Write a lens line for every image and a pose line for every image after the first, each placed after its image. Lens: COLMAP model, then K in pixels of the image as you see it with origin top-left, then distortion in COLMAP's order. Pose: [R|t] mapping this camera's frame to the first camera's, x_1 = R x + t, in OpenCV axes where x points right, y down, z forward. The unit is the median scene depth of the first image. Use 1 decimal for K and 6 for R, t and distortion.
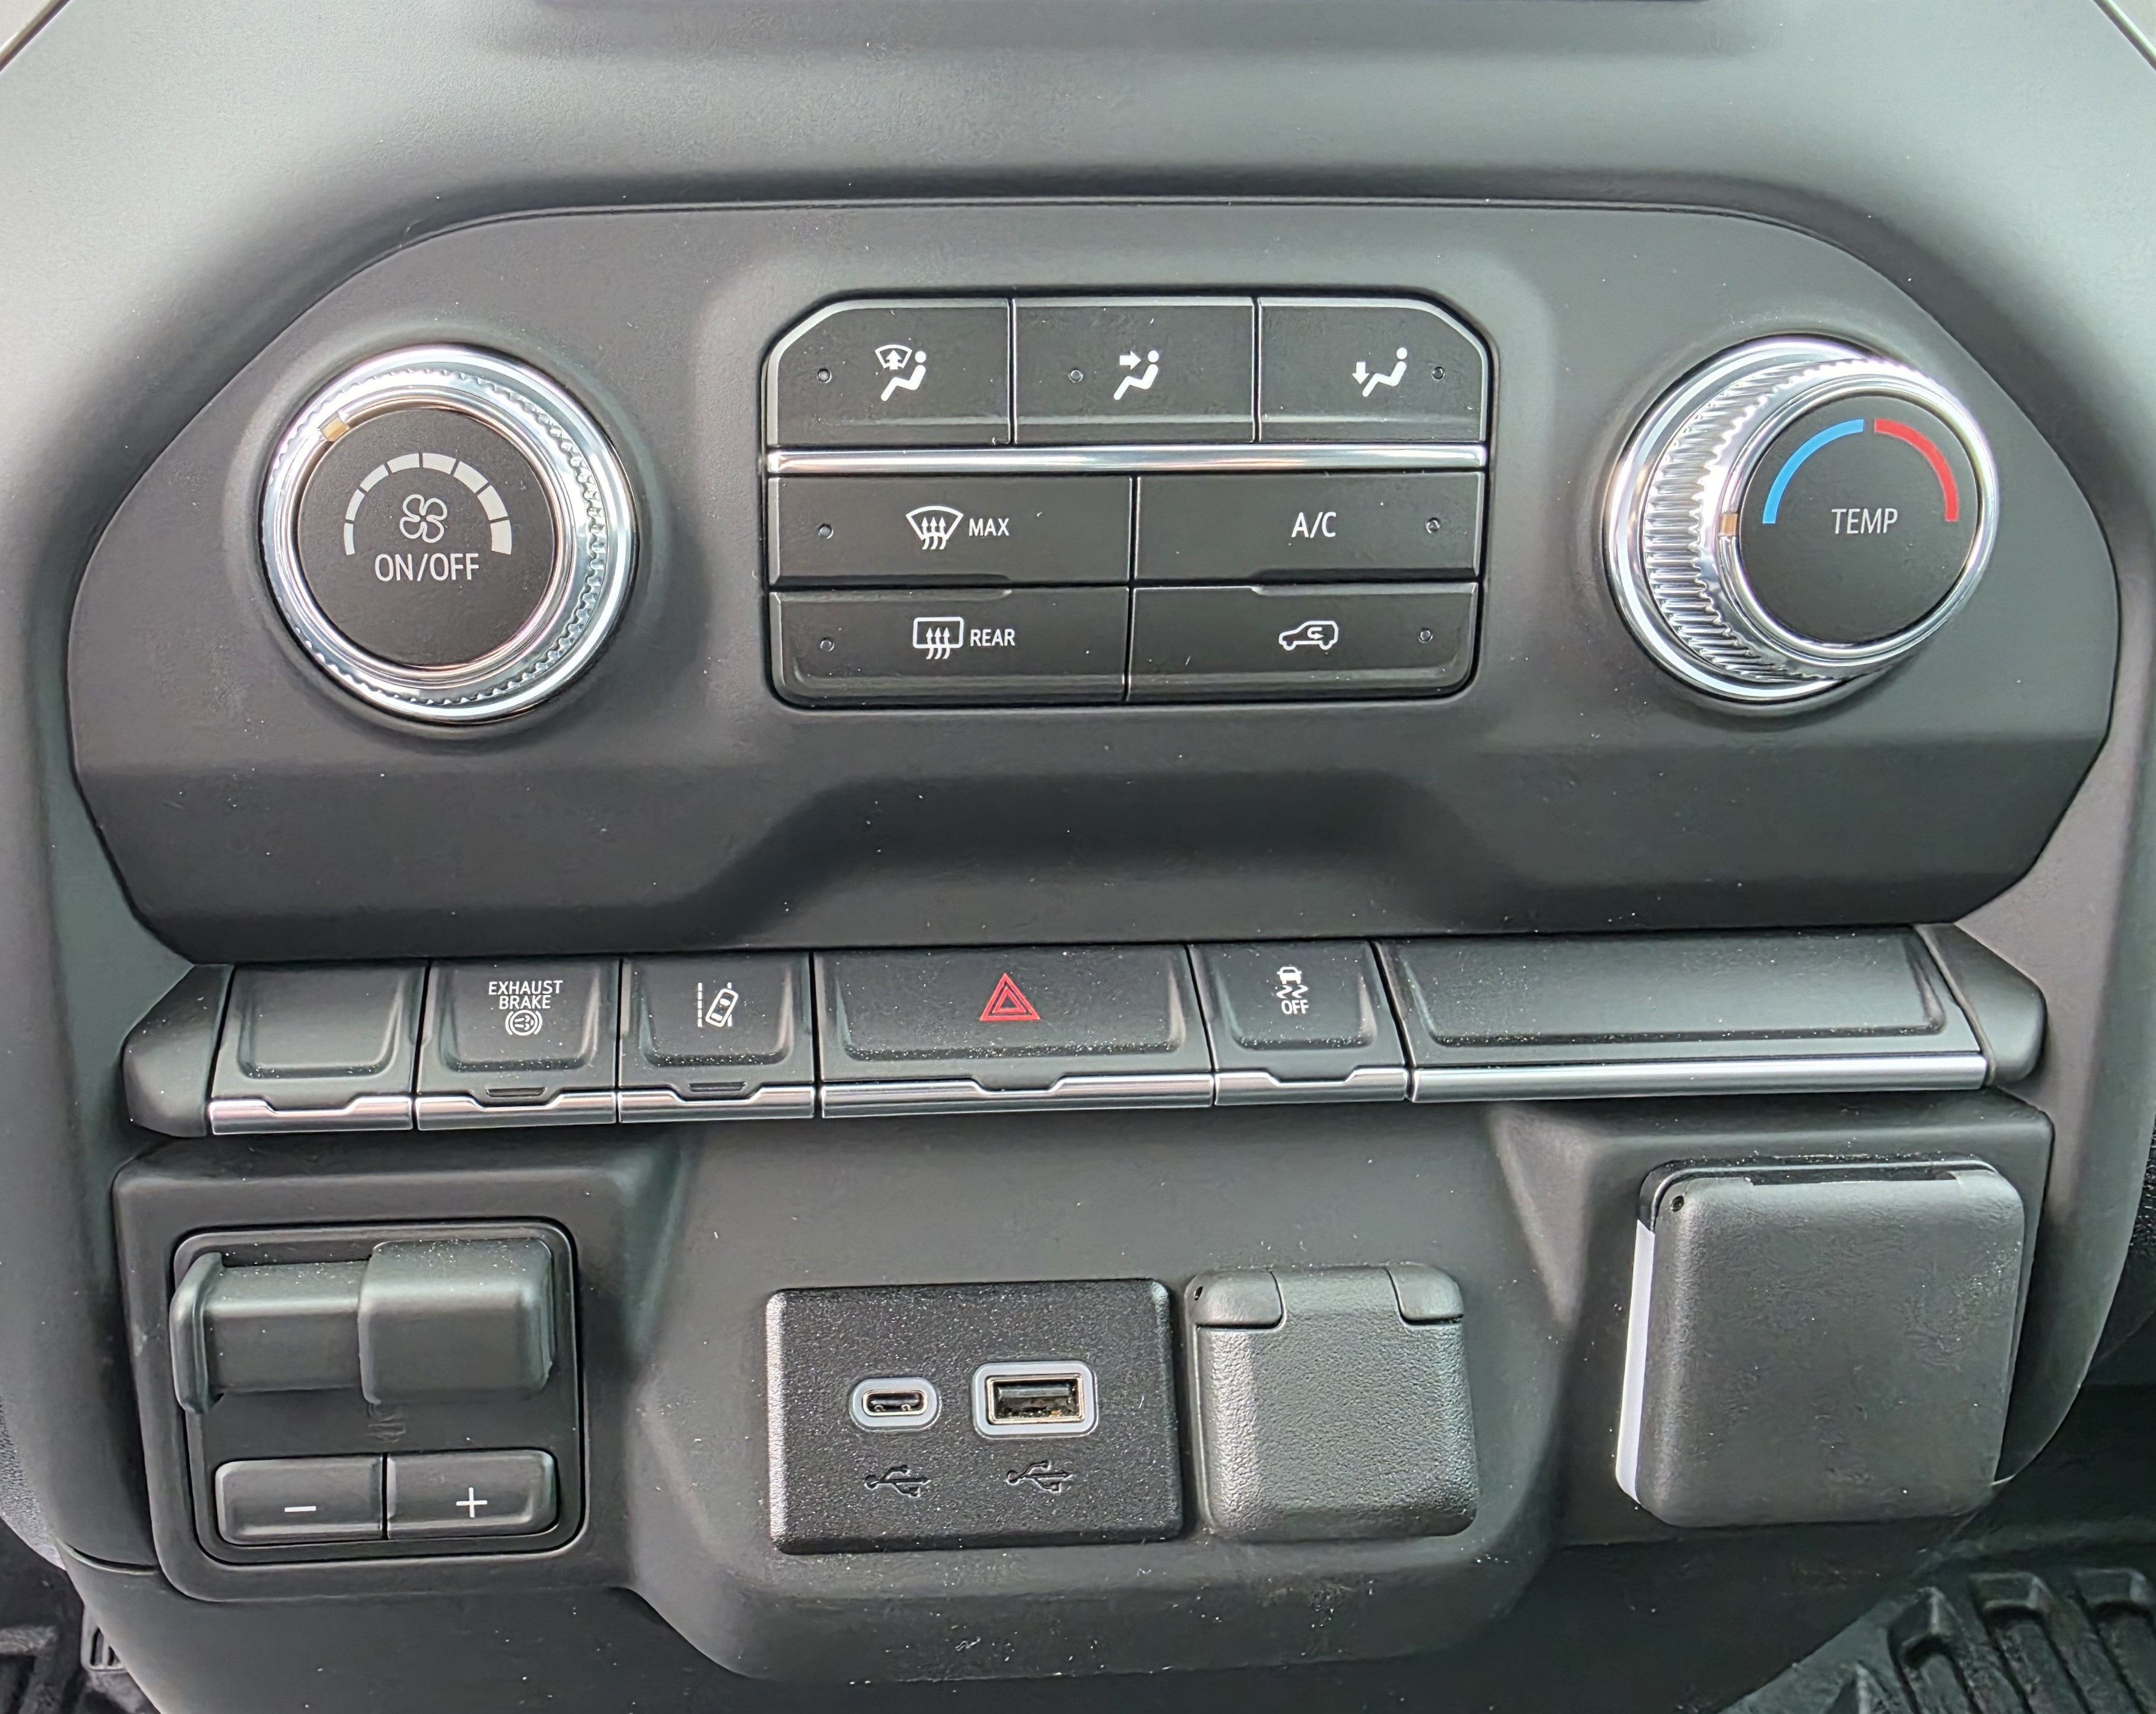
lens RADIAL K [[1657.5, 0, 828.2], [0, 1657.5, 834.6], [0, 0, 1]] dist [-0.002029, -0.003228]
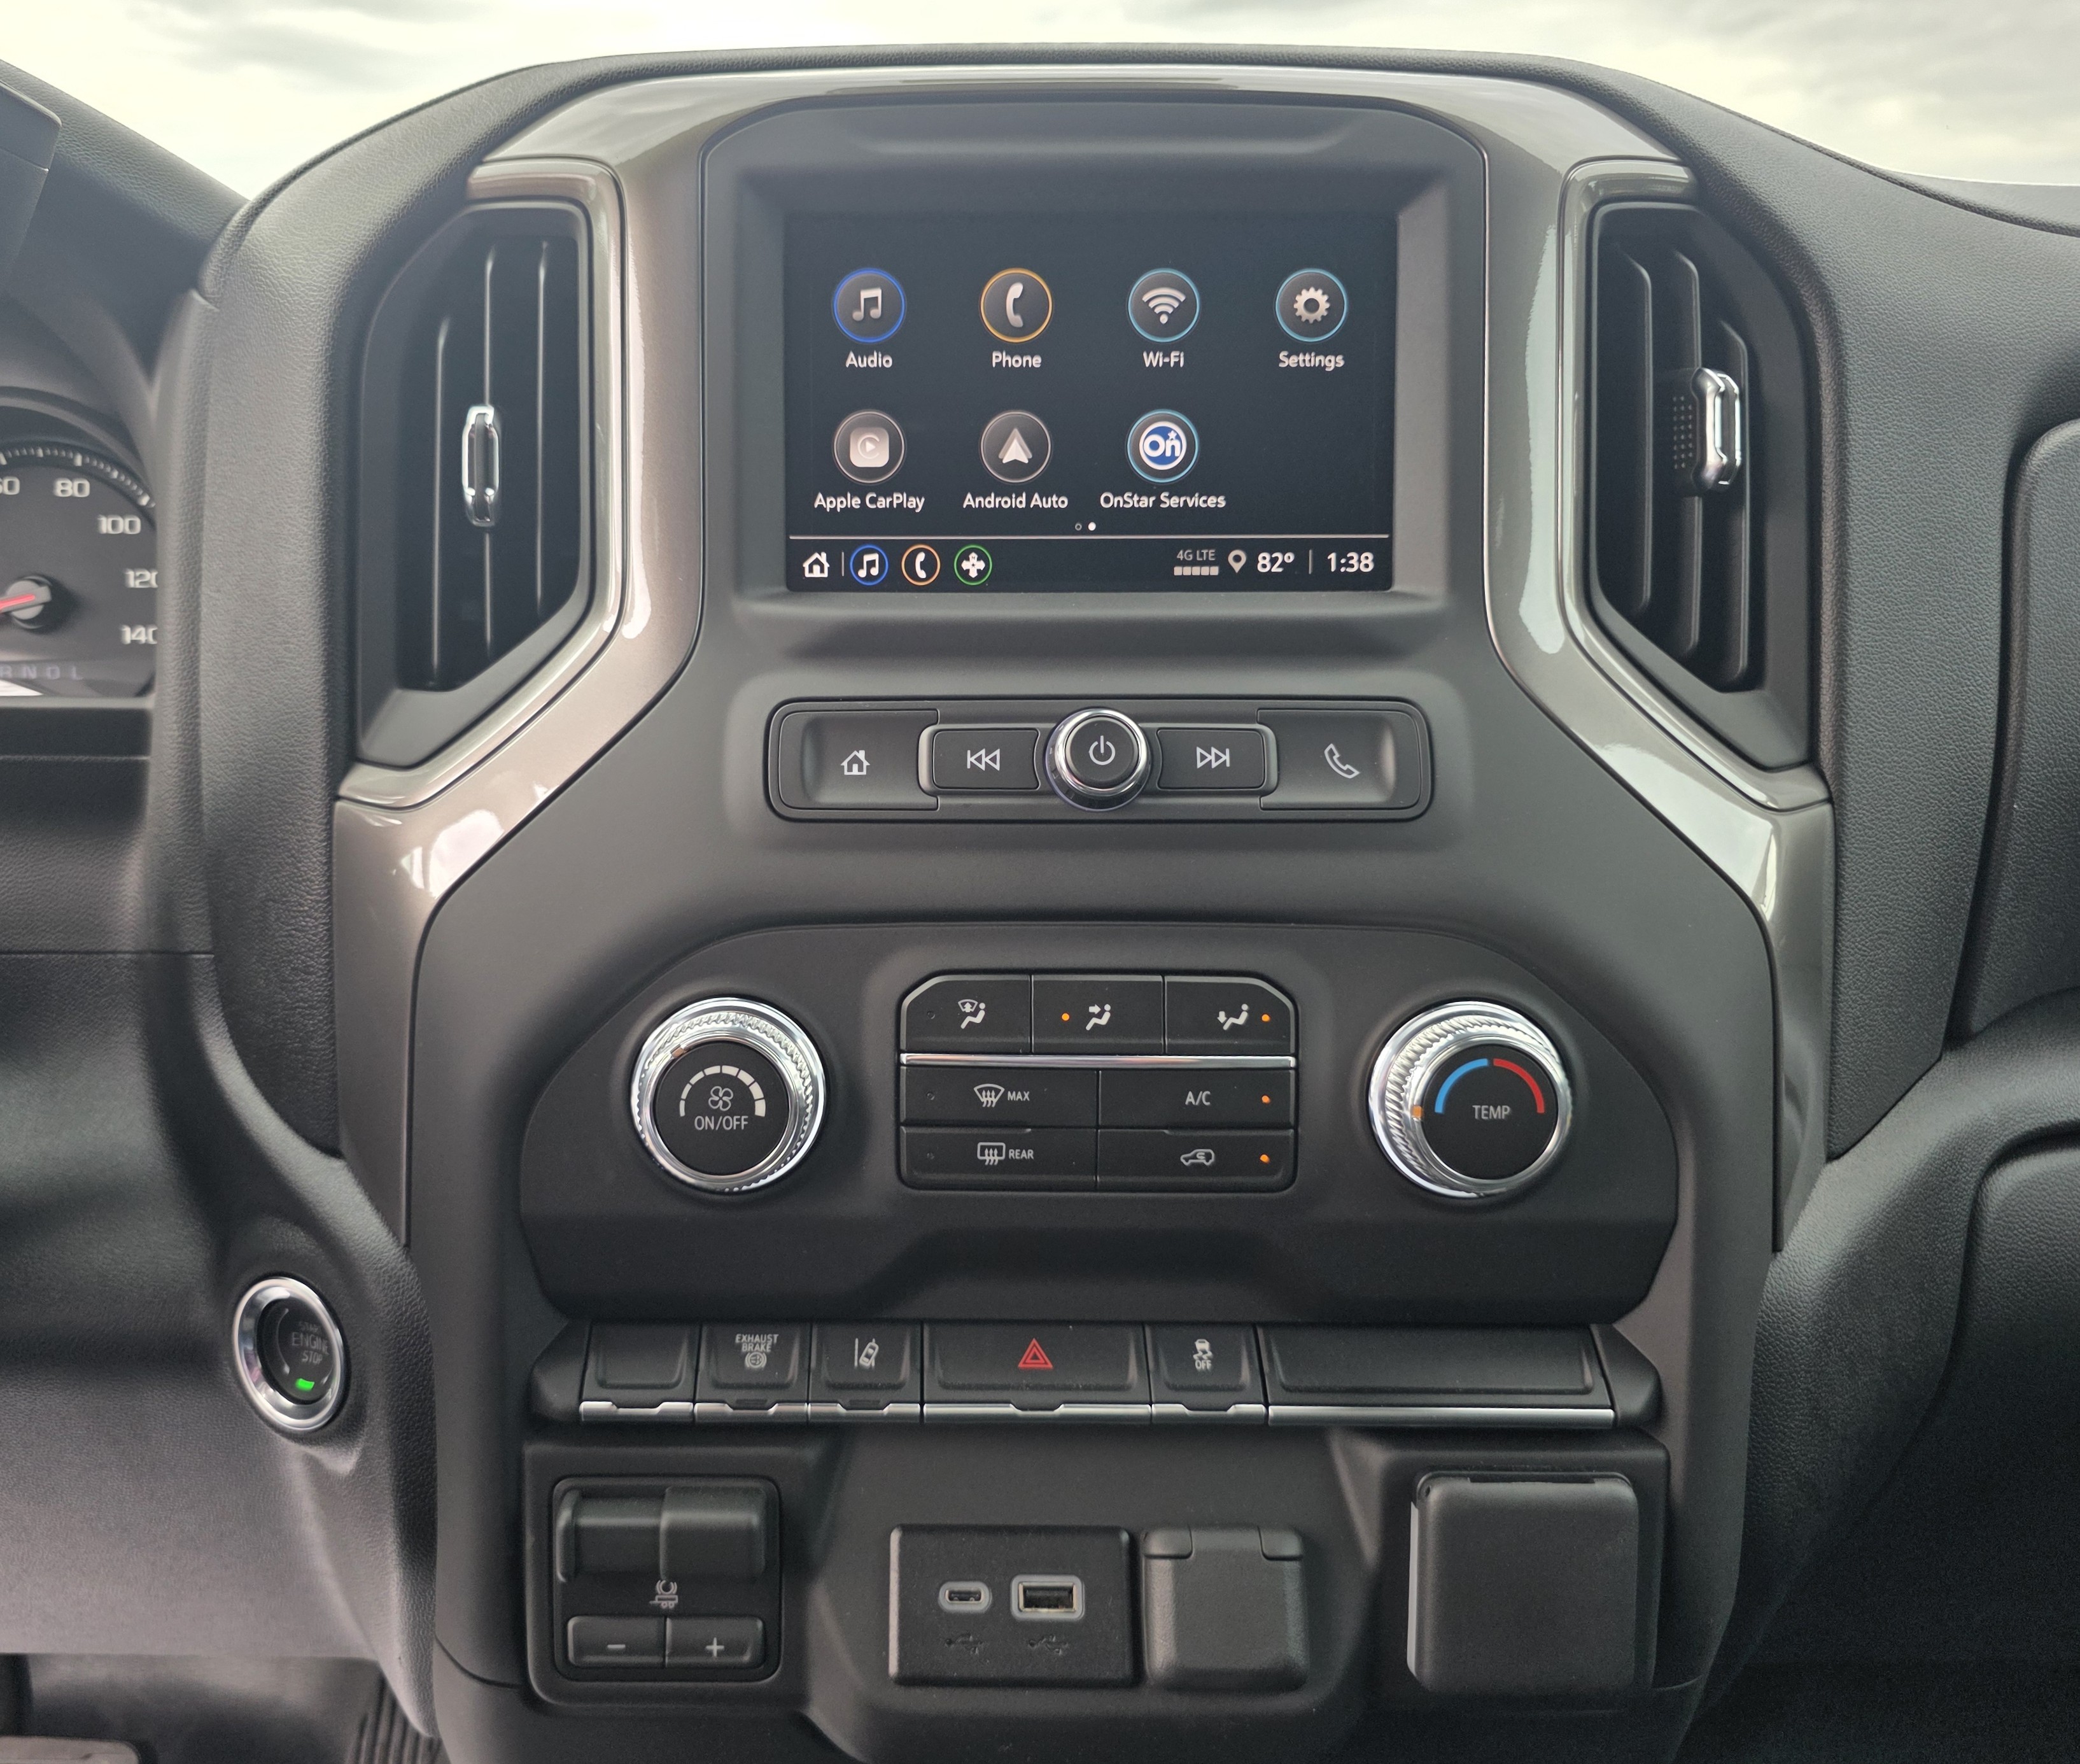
lens RADIAL K [[1797.3, 0, 895.8], [0, 1797.3, 883.4], [0, 0, 1]] dist [0.082098, -0.220024]
pose [[0.997976, 0.016433, -0.061435, 0.073765], [-0.023028, 0.993859, -0.108233, -0.186072], [0.059279, 0.109428, 0.992225, -0.950695]]
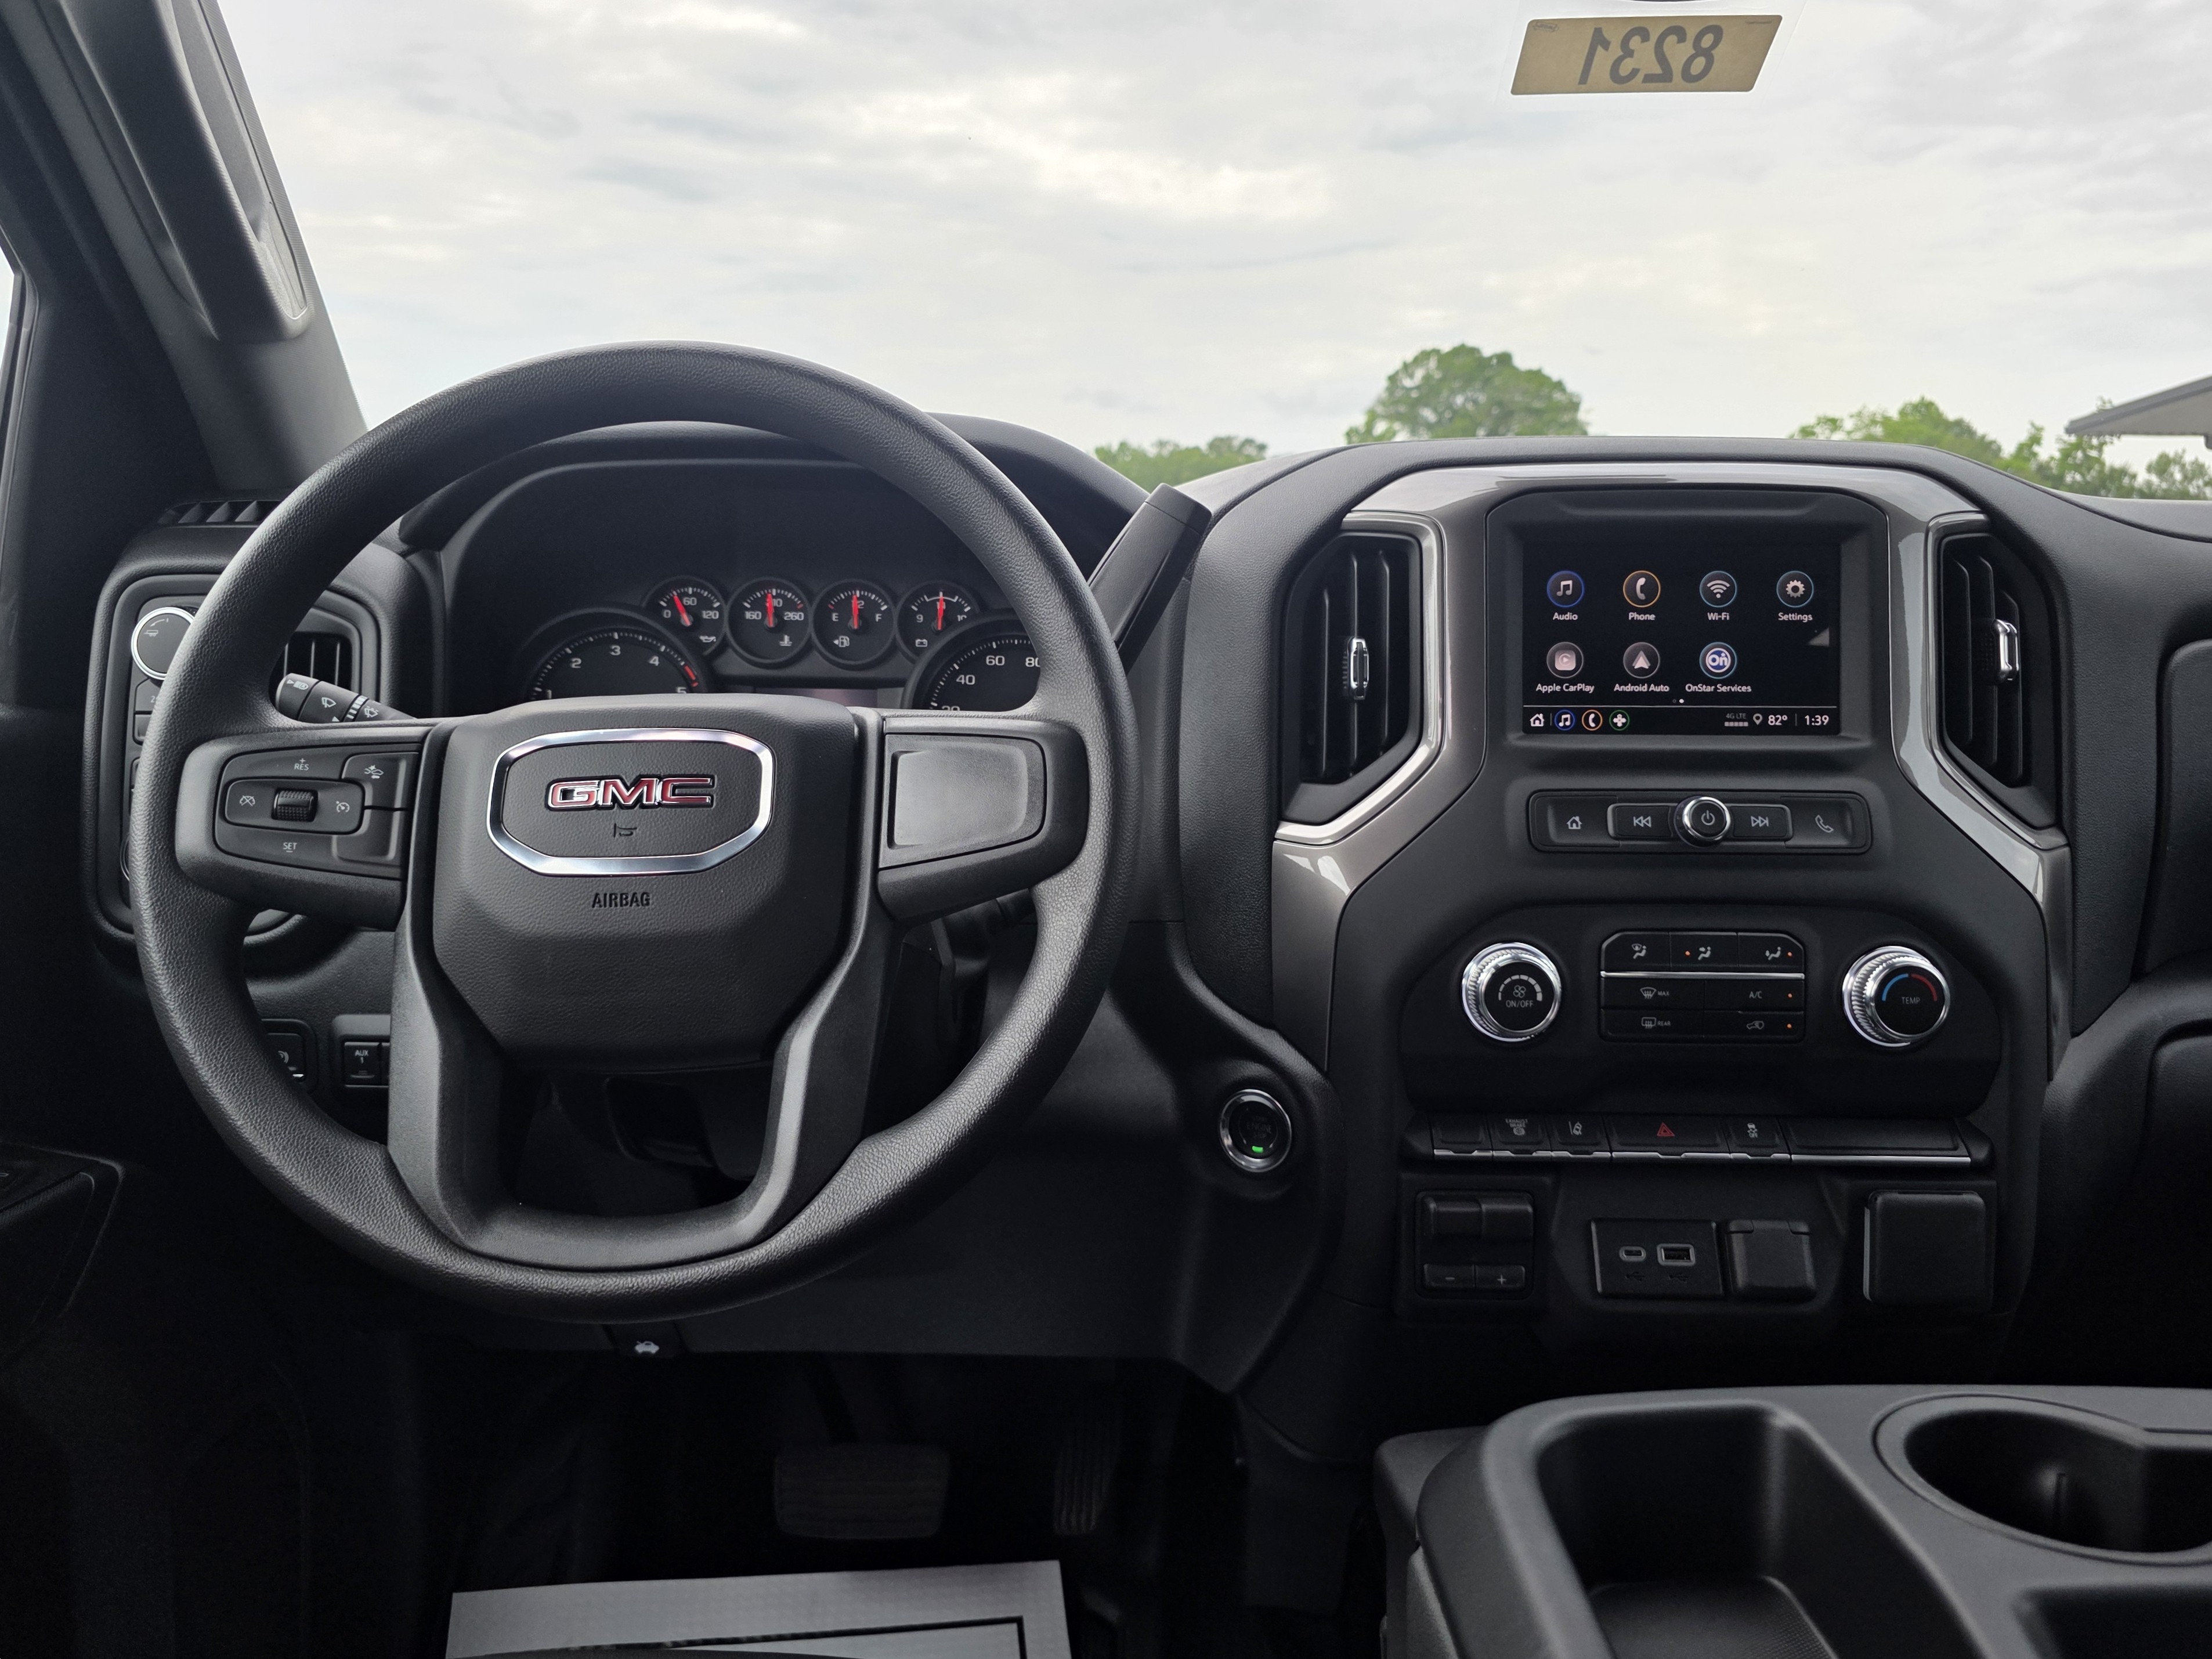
lens RADIAL K [[1564.8, 0, 1106.0], [0, 1564.8, 829.5], [0, 0, 1]] dist [0.052409, -0.089724]
pose [[0.997148, 0.017986, -0.073301, -0.809515], [-0.029394, 0.987055, -0.157667, 0.036464], [0.069516, 0.159371, 0.984768, -2.347184]]
